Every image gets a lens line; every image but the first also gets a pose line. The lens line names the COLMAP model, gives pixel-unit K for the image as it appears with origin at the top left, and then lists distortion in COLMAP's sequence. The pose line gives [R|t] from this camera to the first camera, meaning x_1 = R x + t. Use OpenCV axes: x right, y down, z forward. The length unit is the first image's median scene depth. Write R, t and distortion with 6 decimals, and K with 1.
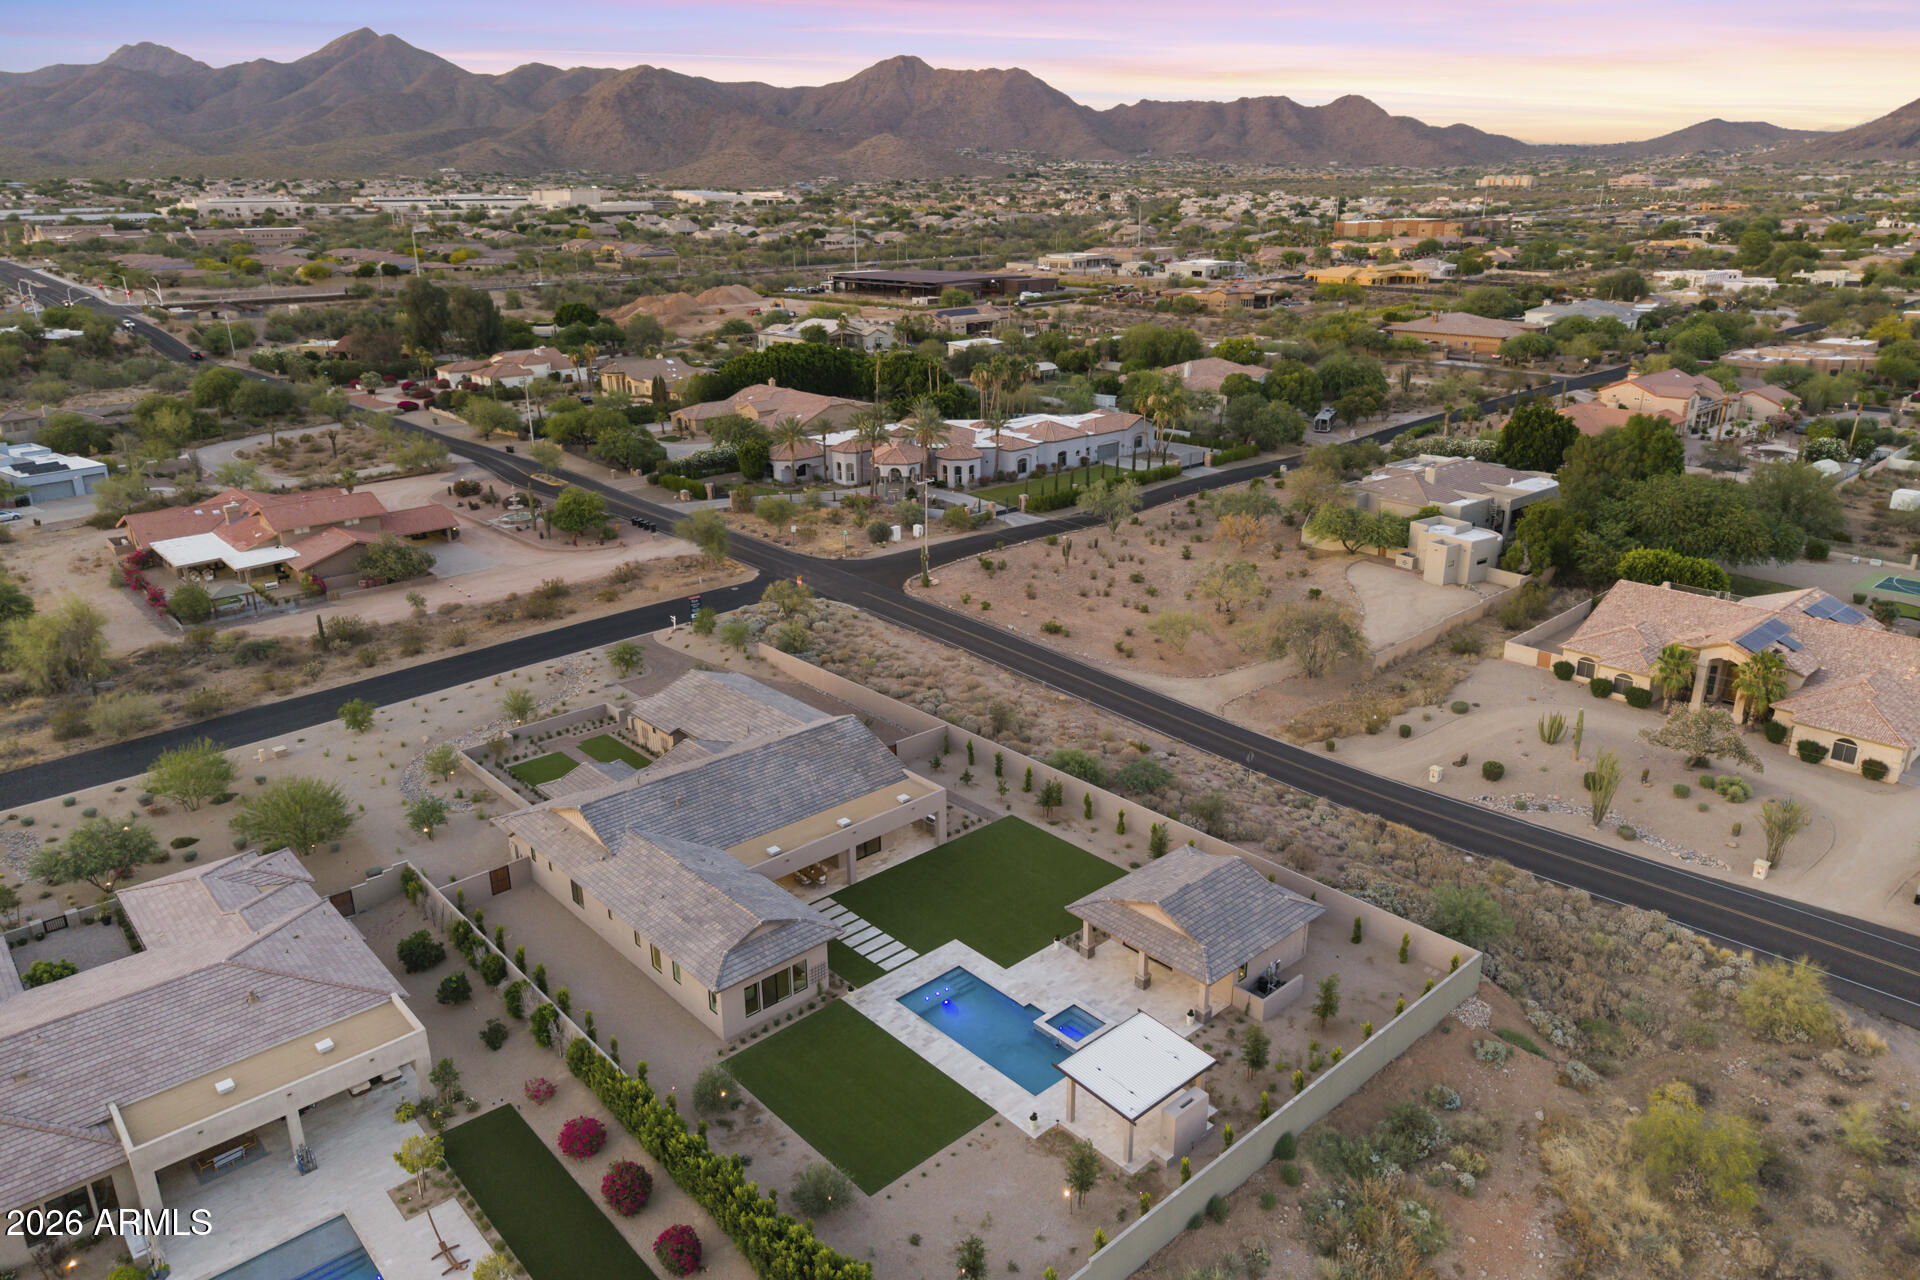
lens RADIAL K [[1297.5, 0, 935.7], [0, 1297.5, 632.7], [0, 0, 1]] dist [0.045402, -0.069409]
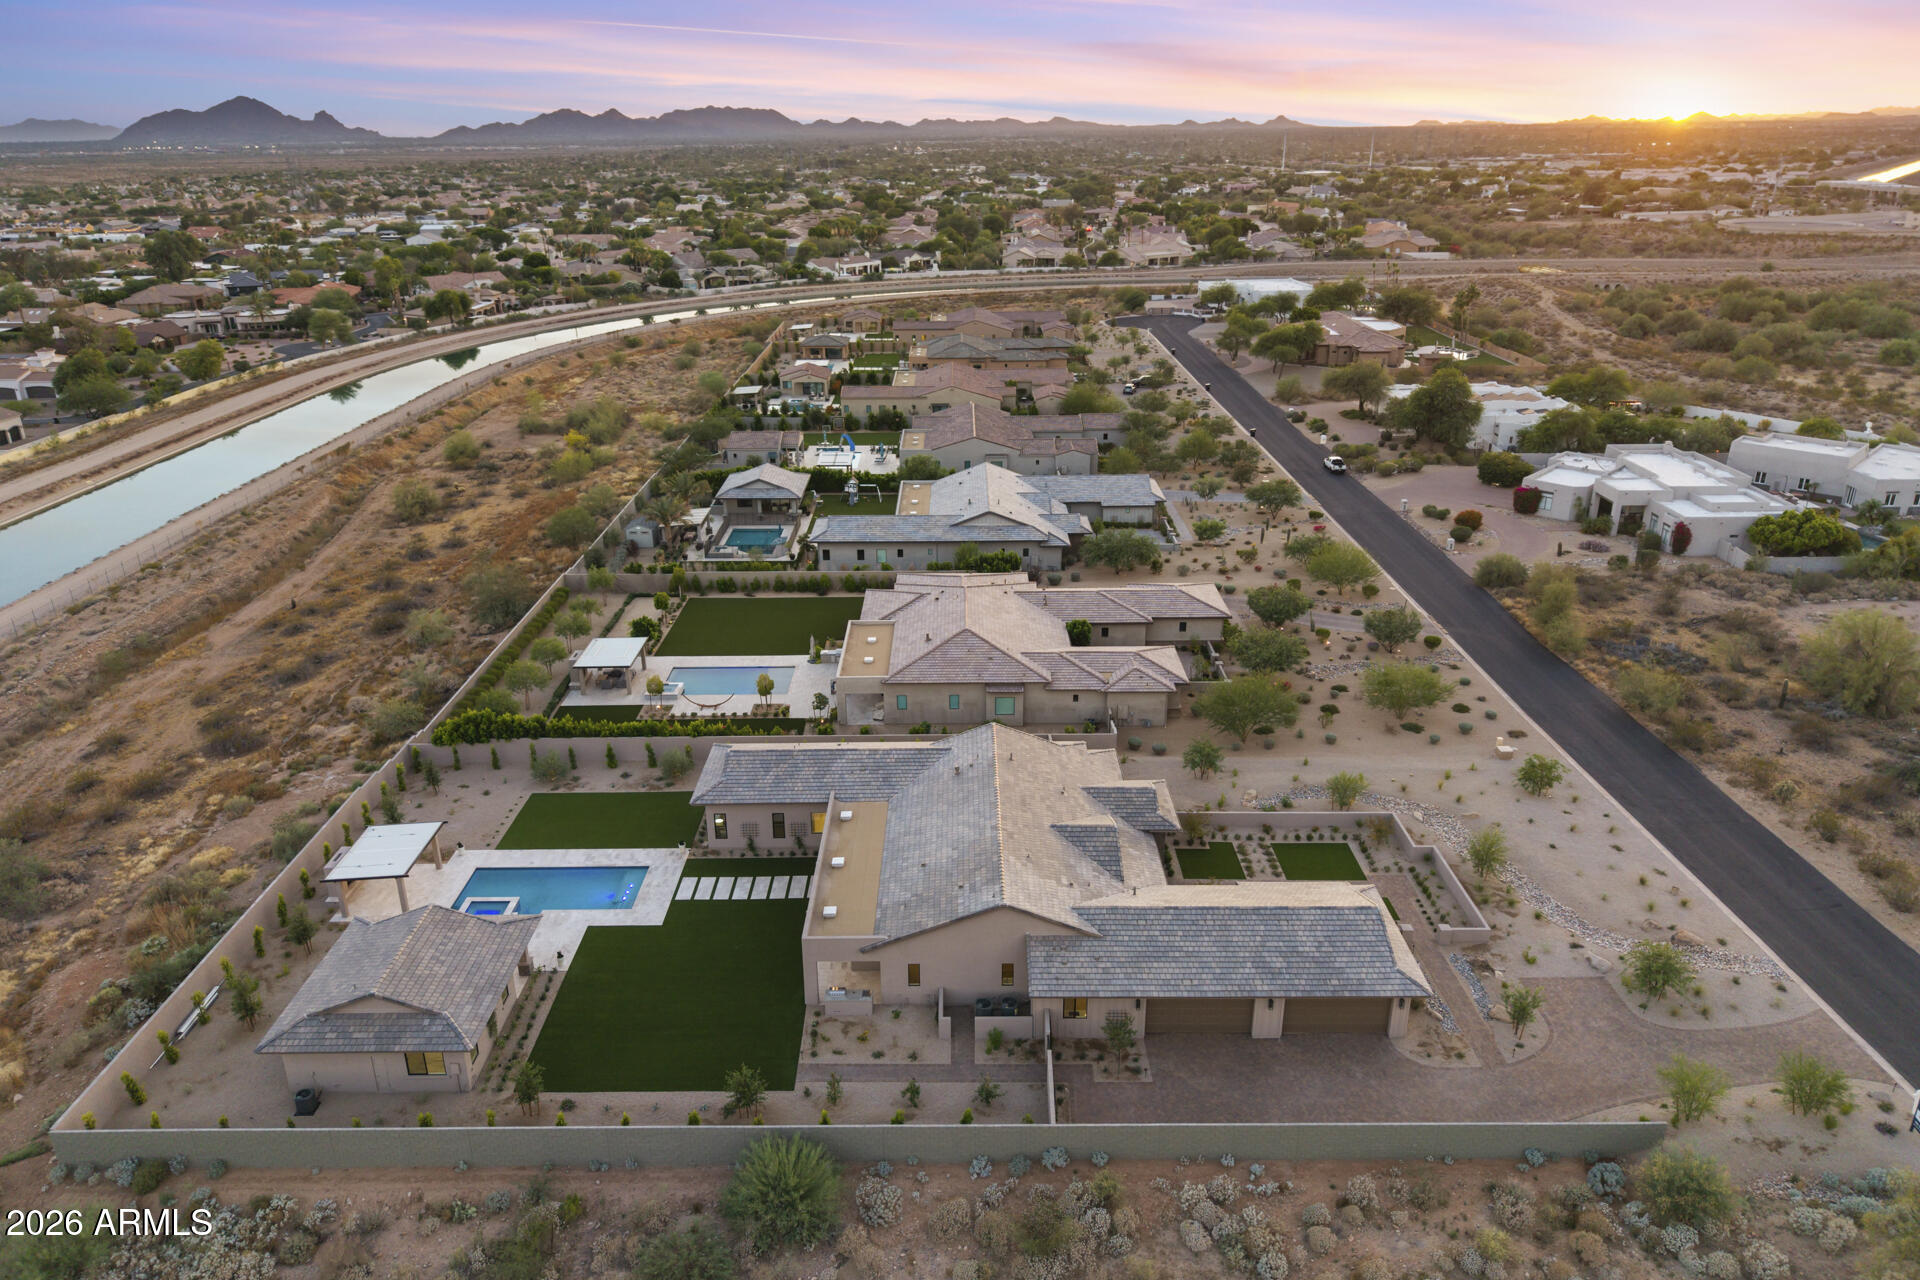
lens RADIAL K [[1297.5, 0, 935.7], [0, 1297.5, 632.7], [0, 0, 1]] dist [0.045402, -0.069409]
pose [[-0.676461, 0.279023, -0.681576, 0.263555], [-0.225864, 0.802260, 0.552597, -0.285395], [0.700989, 0.527754, -0.479677, 0.831673]]
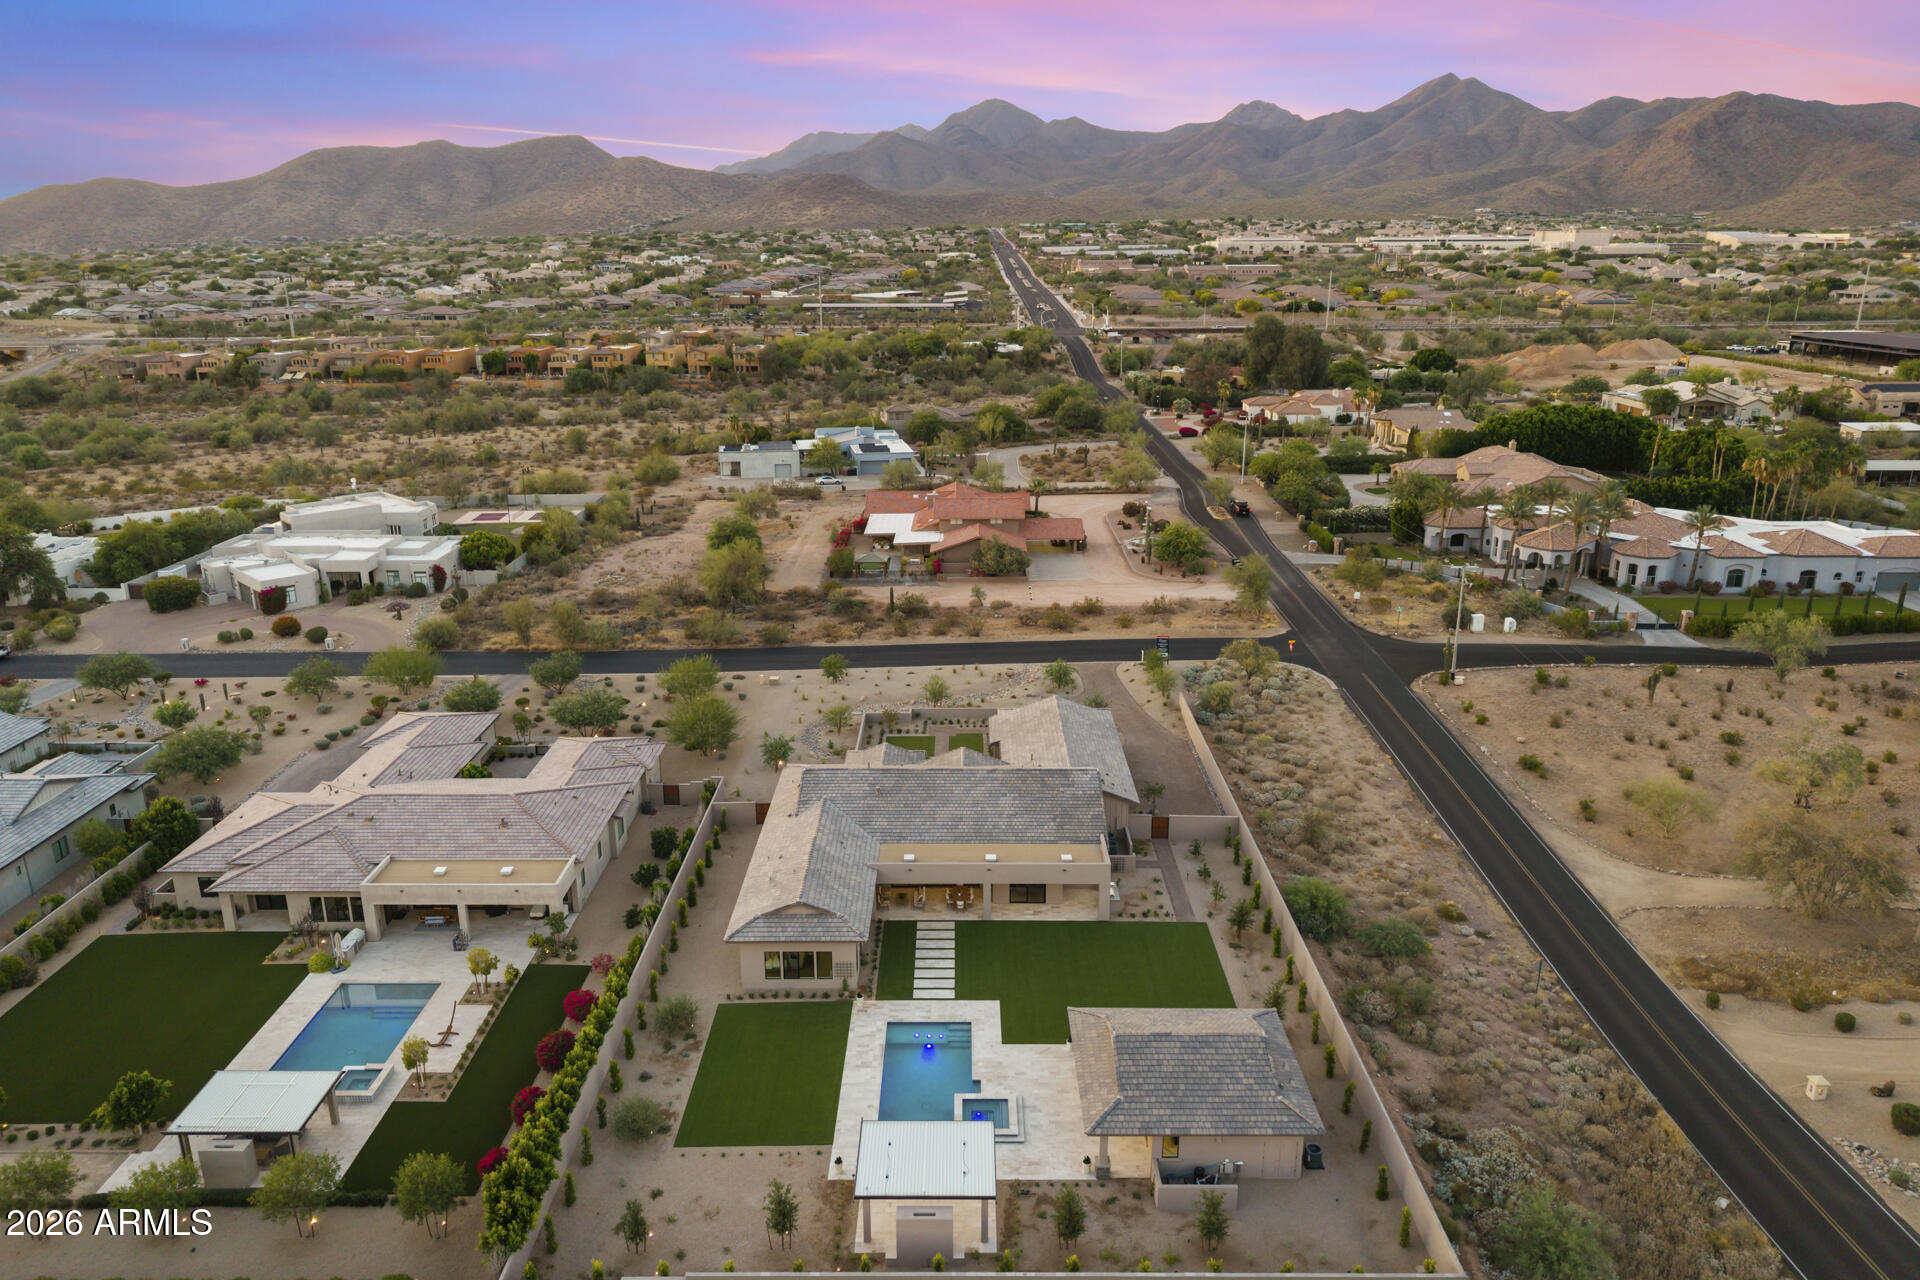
lens RADIAL K [[1297.5, 0, 935.7], [0, 1297.5, 632.7], [0, 0, 1]] dist [0.045402, -0.069409]
pose [[0.731364, 0.202974, -0.651083, 0.315101], [-0.220434, 0.973795, 0.055965, -0.044190], [0.645380, 0.102590, 0.756941, 0.109897]]
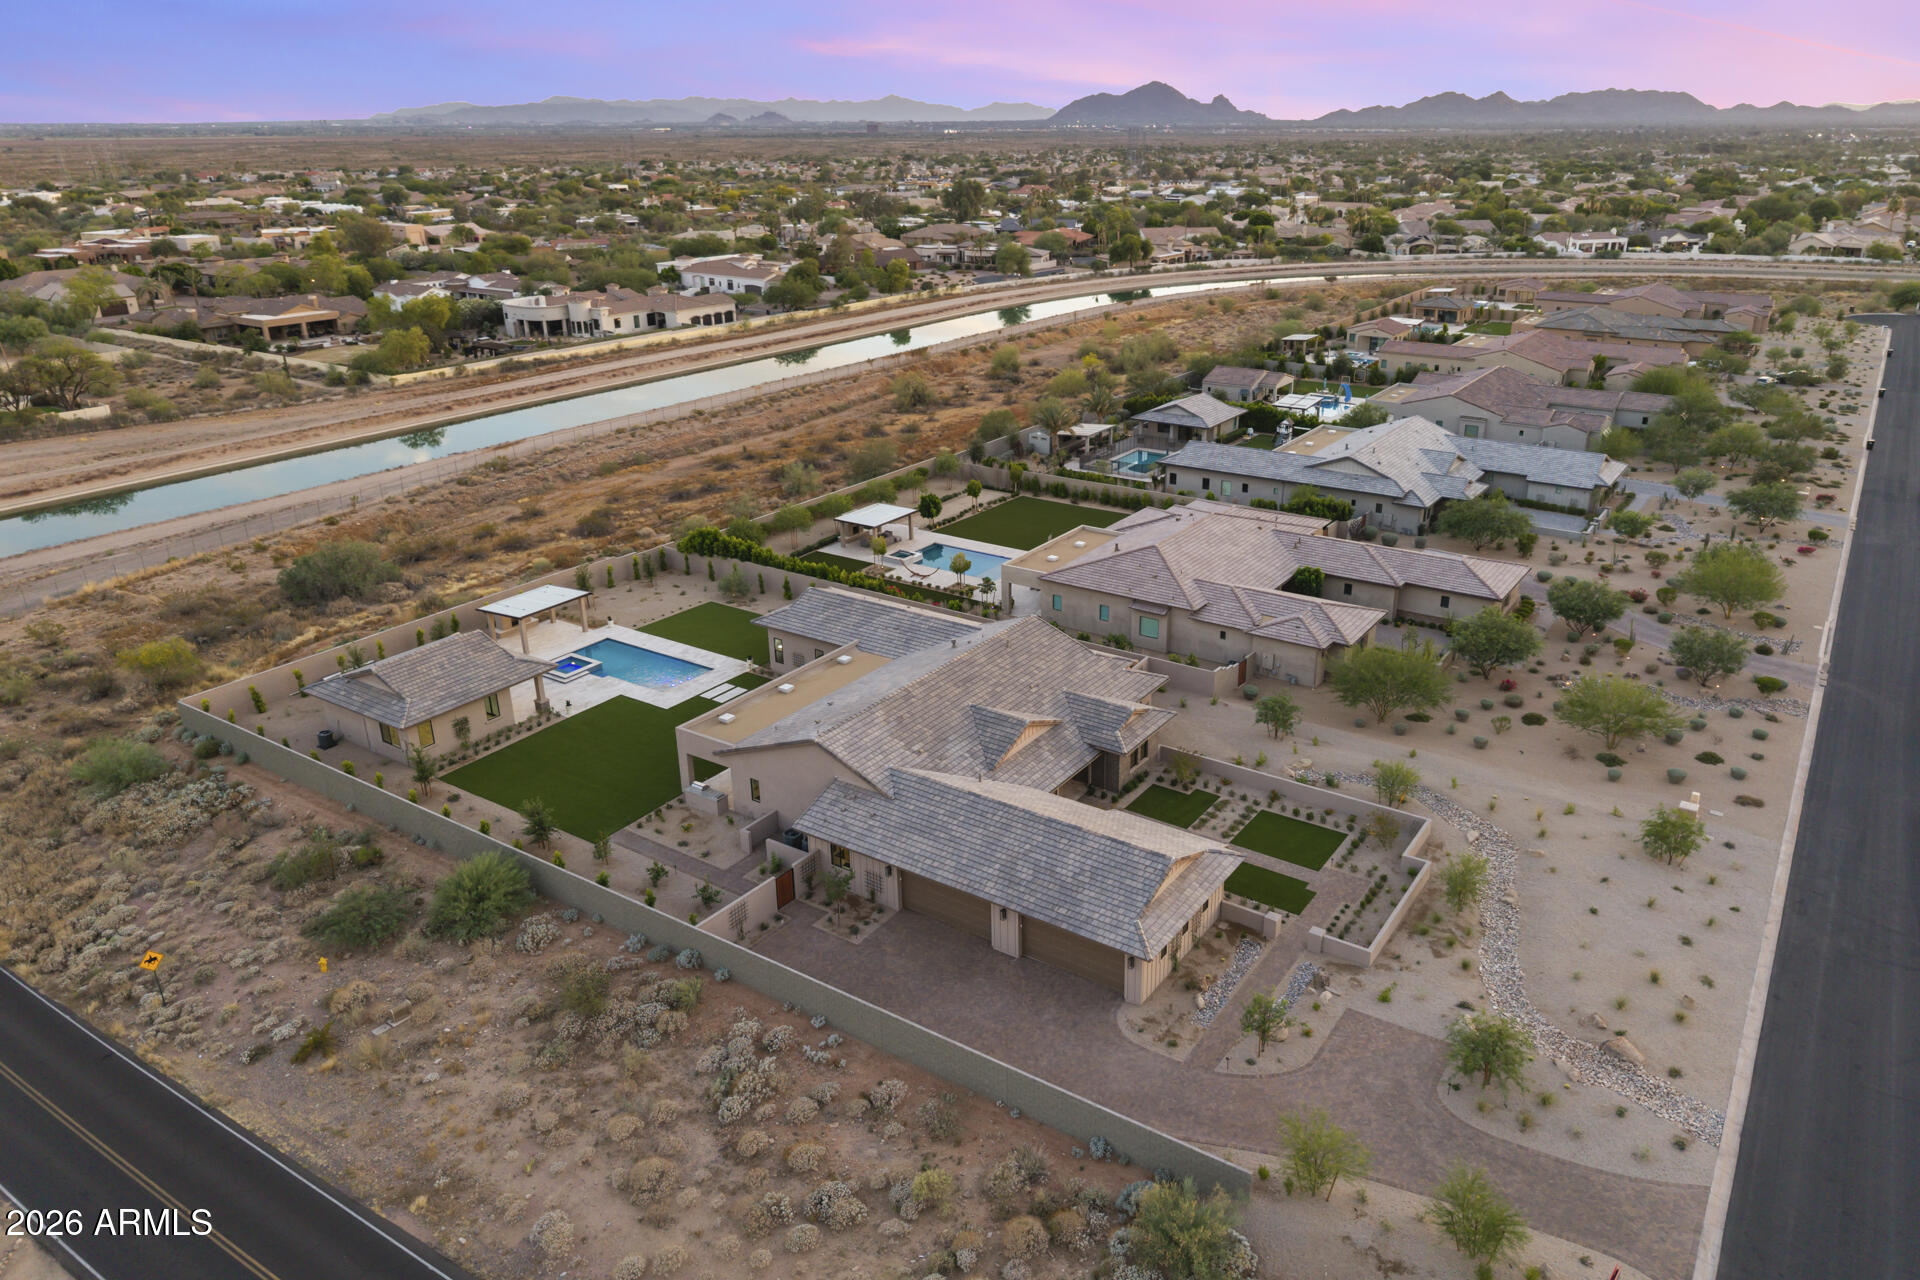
lens RADIAL K [[1325.2, 0, 984.1], [0, 1325.2, 580.7], [0, 0, 1]] dist [-0.007198, -0.005206]
pose [[-0.970606, 0.090700, -0.222929, -0.004157], [-0.066958, 0.787938, 0.612103, -0.298555], [0.231173, 0.609038, -0.758704, 1.021693]]
